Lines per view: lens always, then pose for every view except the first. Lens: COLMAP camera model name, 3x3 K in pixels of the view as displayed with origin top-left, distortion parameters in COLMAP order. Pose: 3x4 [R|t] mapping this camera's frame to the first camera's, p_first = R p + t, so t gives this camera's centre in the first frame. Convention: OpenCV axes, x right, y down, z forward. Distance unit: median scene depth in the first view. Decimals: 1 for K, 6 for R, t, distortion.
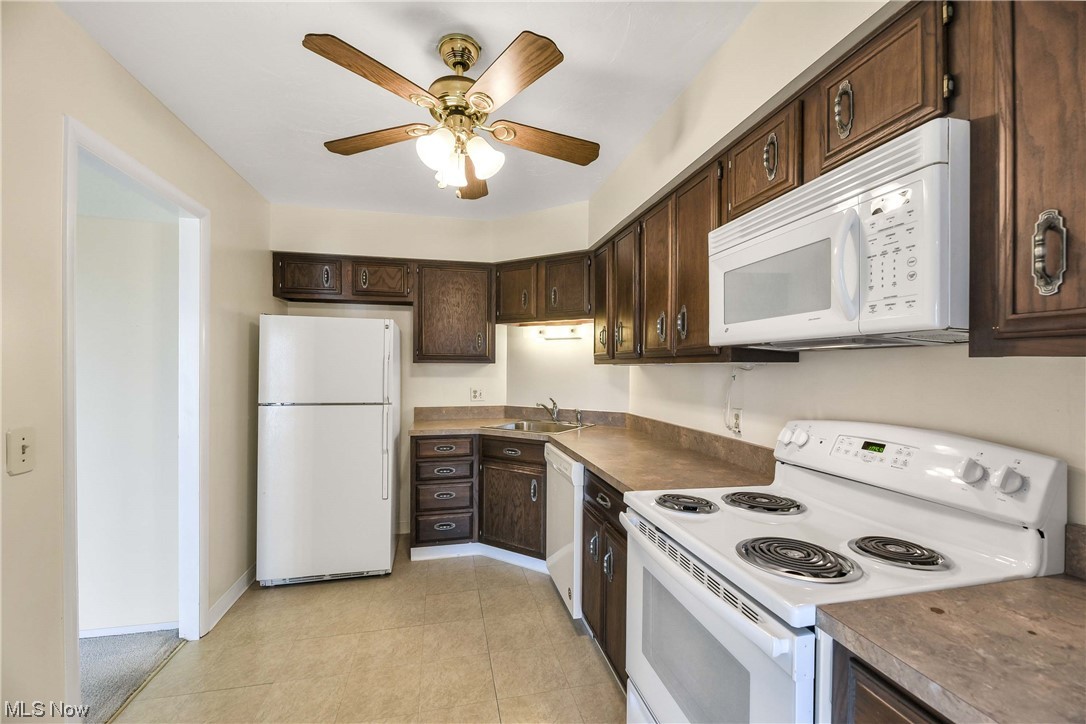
lens RADIAL K [[455.1, 0, 549.7], [0, 455.1, 369.1], [0, 0, 1]] dist [-0.000396, -0.000198]
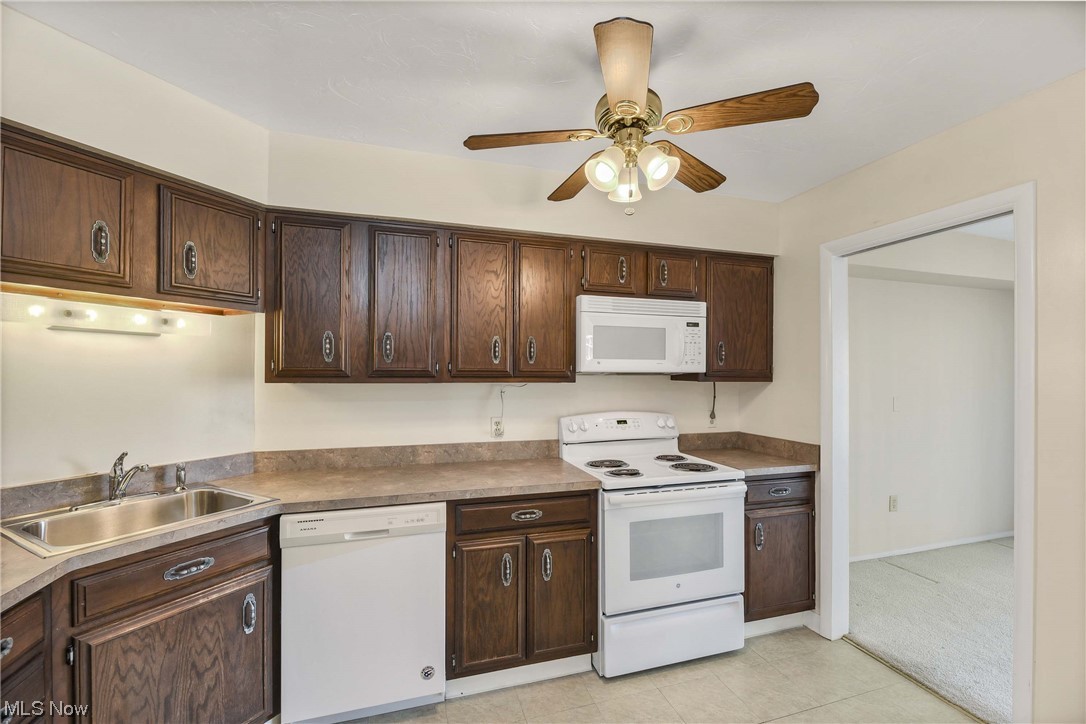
lens RADIAL K [[456.0, 0, 545.2], [0, 456.0, 371.6], [0, 0, 1]] dist [0.010505, -0.006851]
pose [[-0.072546, -0.000184, 0.997365, -1.069305], [-0.000316, 1.000000, 0.000162, -0.050300], [-0.997365, -0.000303, -0.072546, 1.178386]]
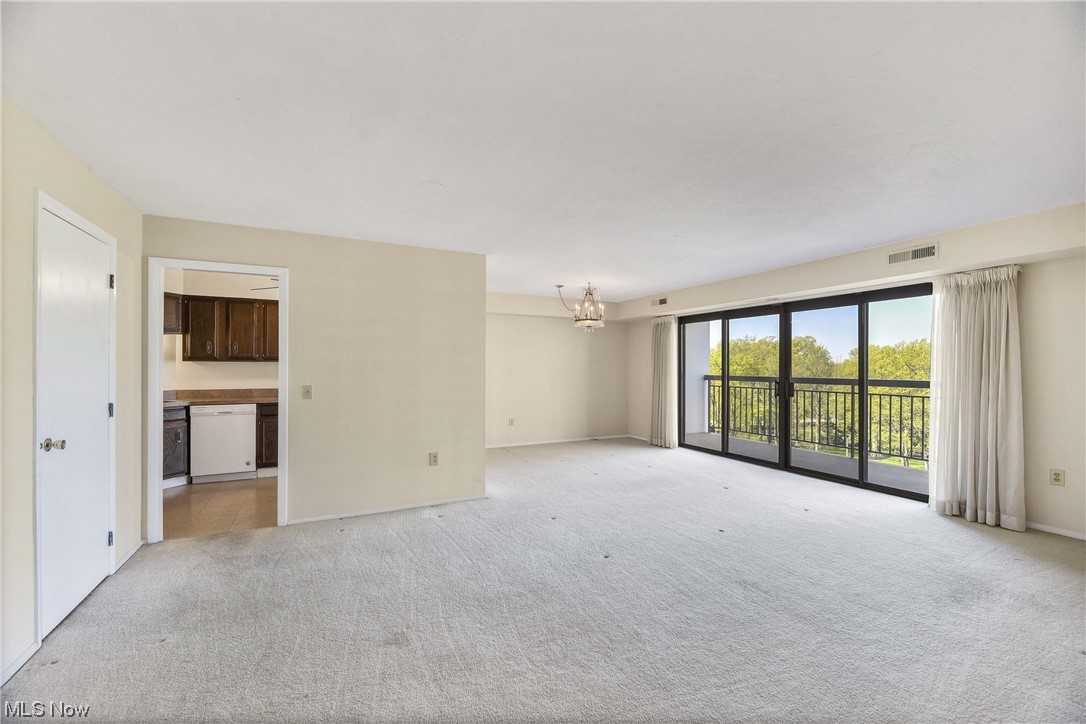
lens RADIAL K [[455.1, 0, 549.7], [0, 455.1, 369.1], [0, 0, 1]] dist [-0.000396, -0.000198]
pose [[-0.239447, -0.008305, 0.970874, -3.468272], [-0.000325, 0.999964, 0.008473, 0.006428], [-0.970909, 0.001713, -0.239442, 0.116426]]
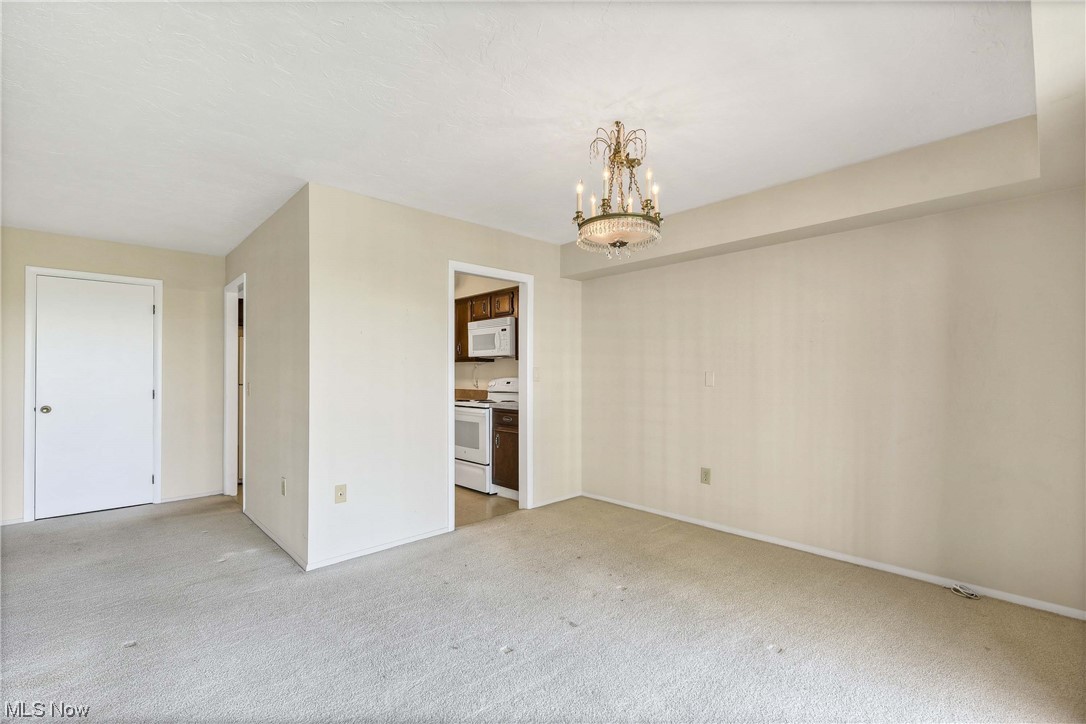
lens RADIAL K [[473.8, 0, 544.9], [0, 473.8, 368.9], [0, 0, 1]] dist [-0.001005, -0.000086]
pose [[0.865143, -0.002140, 0.501521, -0.855063], [0.007634, 0.999931, -0.008903, 0.067141], [-0.501468, 0.011531, 0.865099, -2.153463]]
